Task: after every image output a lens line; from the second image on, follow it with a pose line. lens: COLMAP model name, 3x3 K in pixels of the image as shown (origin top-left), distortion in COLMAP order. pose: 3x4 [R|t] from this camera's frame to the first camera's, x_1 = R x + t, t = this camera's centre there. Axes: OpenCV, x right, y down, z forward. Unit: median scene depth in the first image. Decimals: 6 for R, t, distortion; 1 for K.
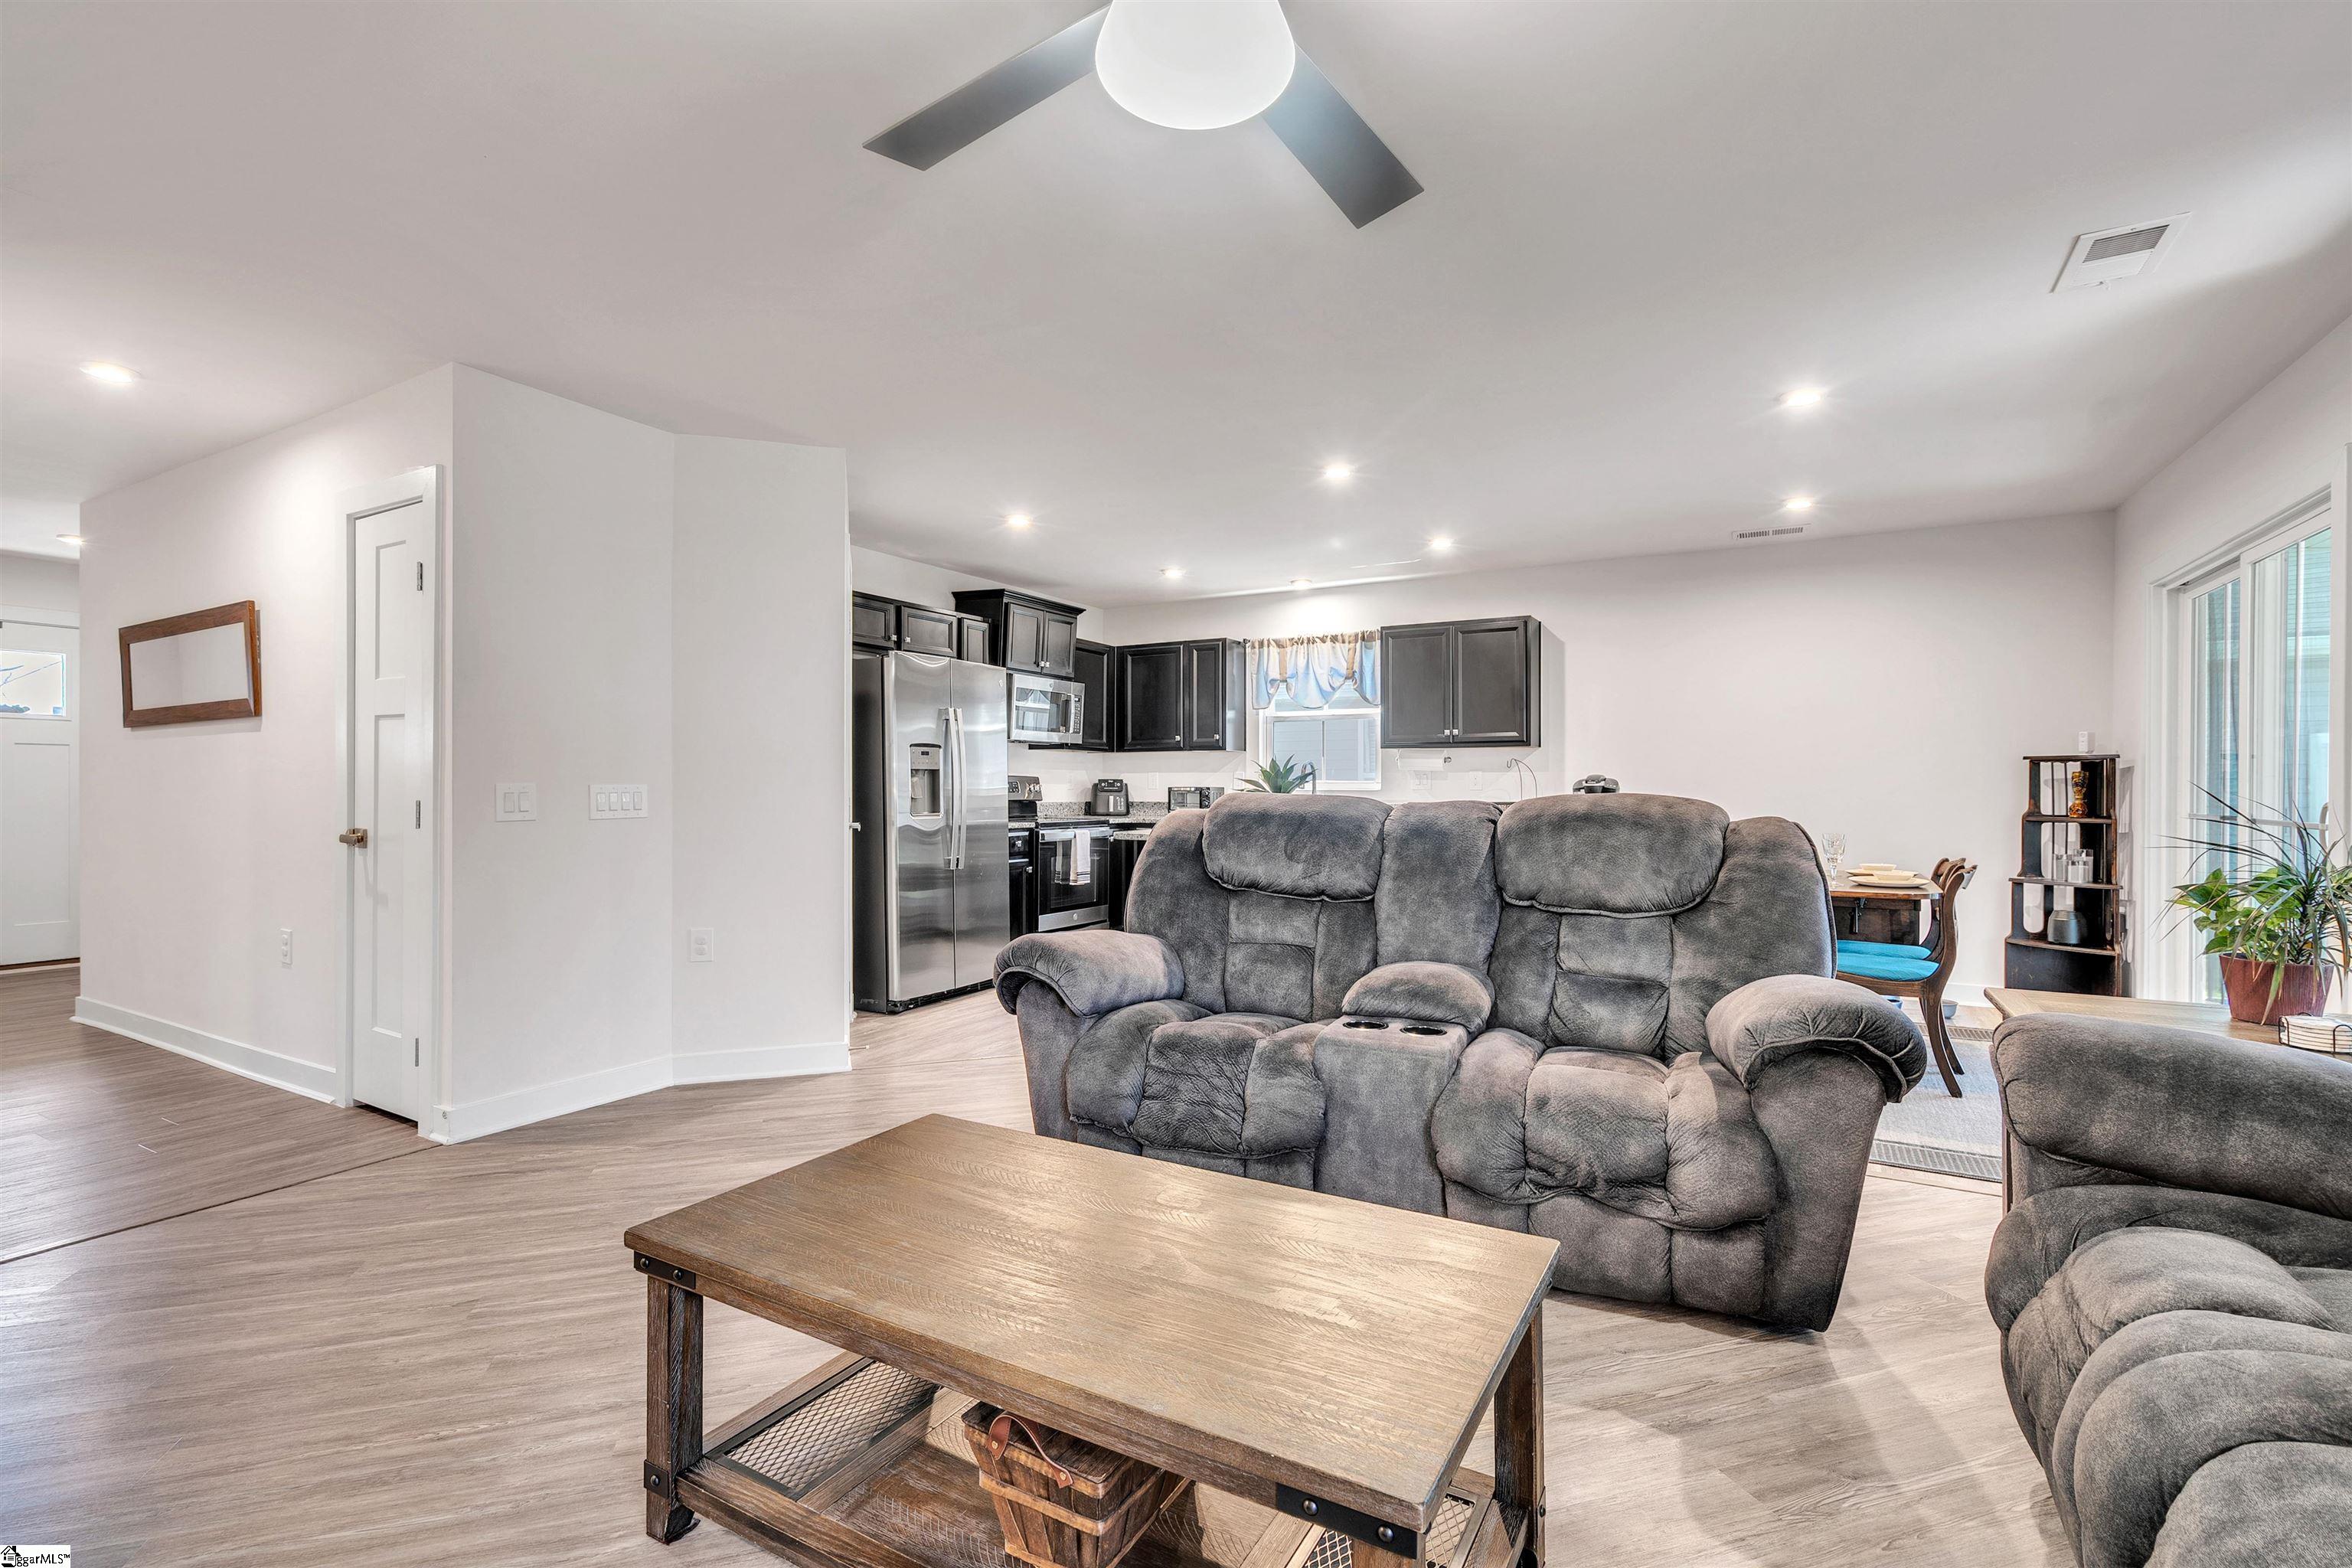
lens RADIAL K [[1066.9, 0, 1178.2], [0, 1066.9, 772.3], [0, 0, 1]] dist [-0.005901, -0.000868]
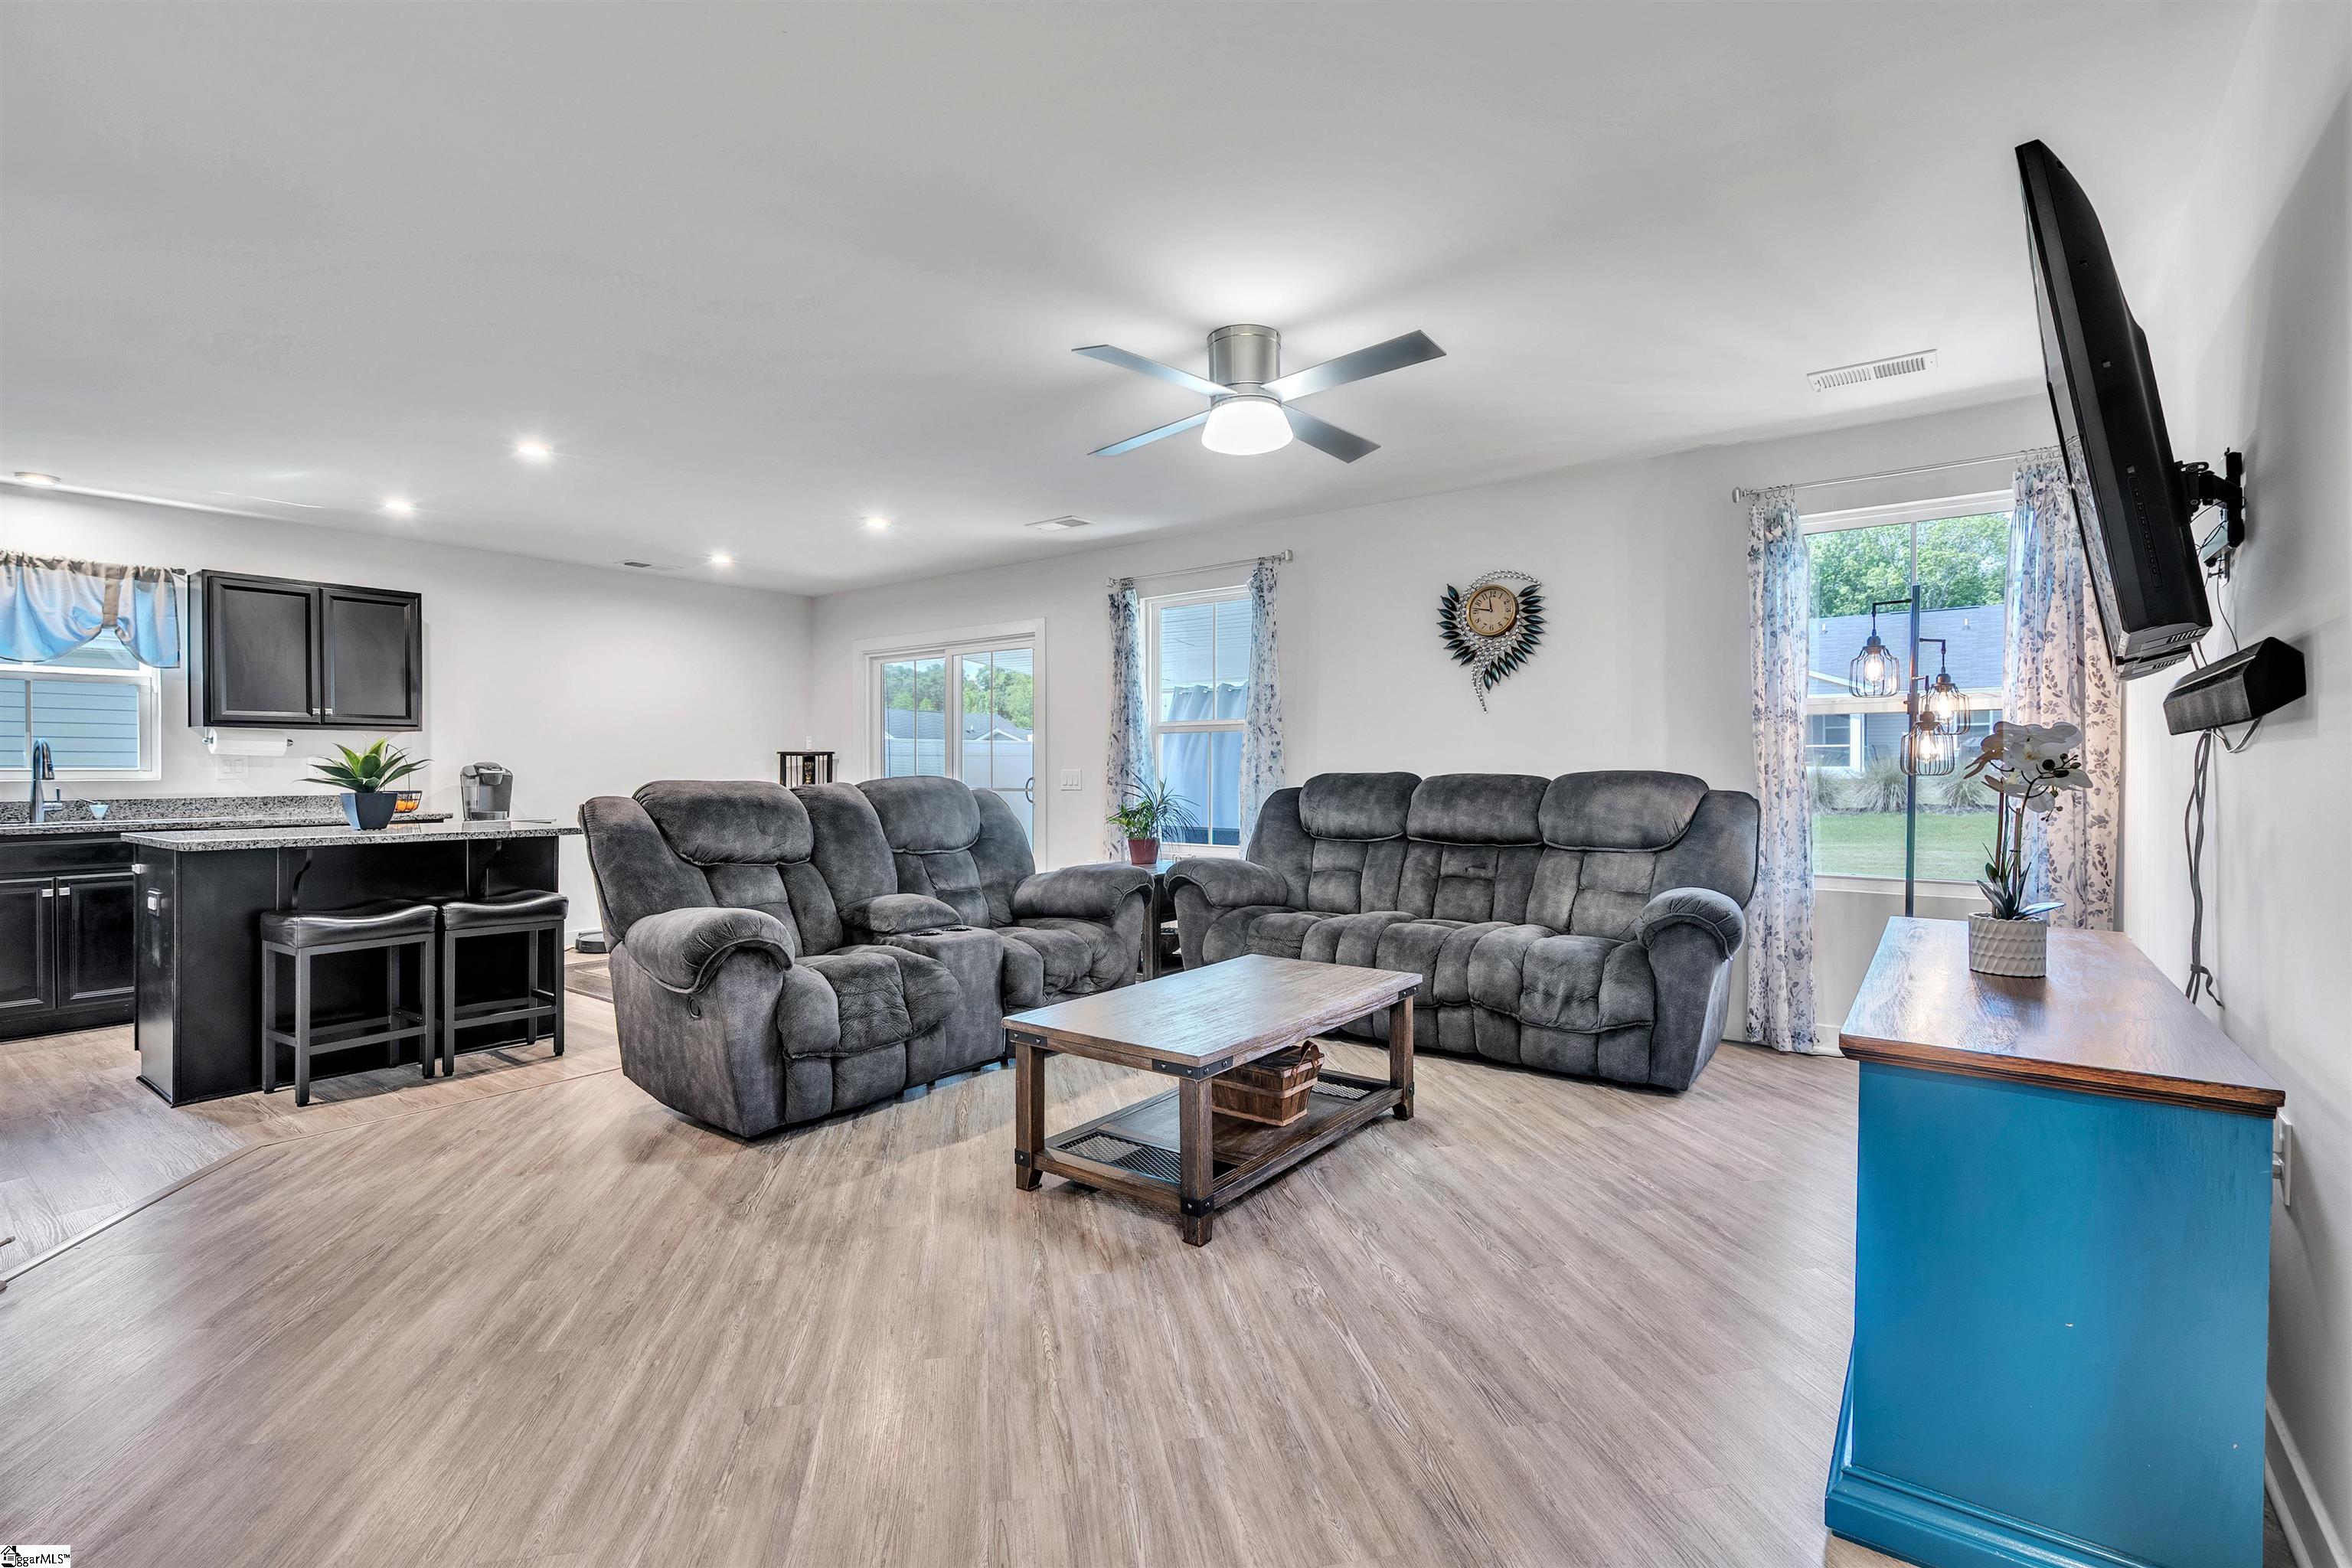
lens RADIAL K [[1066.9, 0, 1178.8], [0, 1066.9, 785.0], [0, 0, 1]] dist [-0.005901, -0.000868]
pose [[0.105763, -0.016636, 0.994252, -0.657478], [-0.006062, 0.999831, 0.017374, 0.003376], [-0.994373, -0.007865, 0.105644, 0.274985]]
